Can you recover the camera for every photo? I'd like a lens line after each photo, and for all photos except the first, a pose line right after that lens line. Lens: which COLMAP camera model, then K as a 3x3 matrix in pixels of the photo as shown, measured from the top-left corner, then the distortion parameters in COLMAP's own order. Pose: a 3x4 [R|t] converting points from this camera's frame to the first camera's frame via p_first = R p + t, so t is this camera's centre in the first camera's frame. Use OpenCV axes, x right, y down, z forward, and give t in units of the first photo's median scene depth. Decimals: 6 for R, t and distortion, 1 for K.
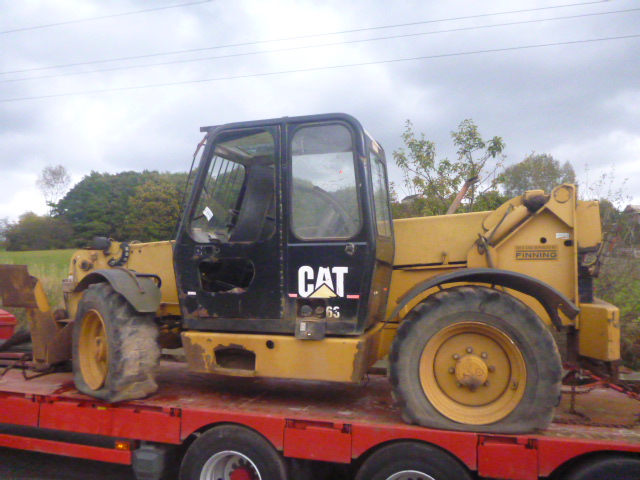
lens RADIAL K [[512.2, 0, 301.6], [0, 512.2, 241.4], [0, 0, 1]] dist [-0.041031, 0.016006]
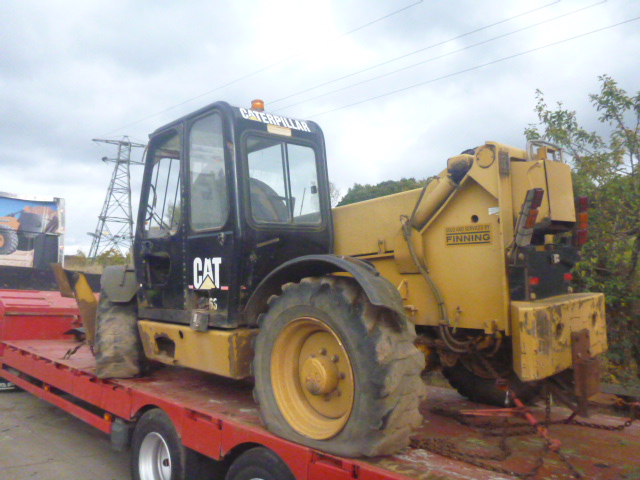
lens RADIAL K [[512.2, 0, 319.0], [0, 512.2, 237.3], [0, 0, 1]] dist [-0.041031, 0.016006]
pose [[0.877658, -0.042181, -0.477427, 0.699087], [0.033190, 0.999077, -0.027256, 0.043059], [0.478136, 0.008075, 0.878249, 0.227898]]
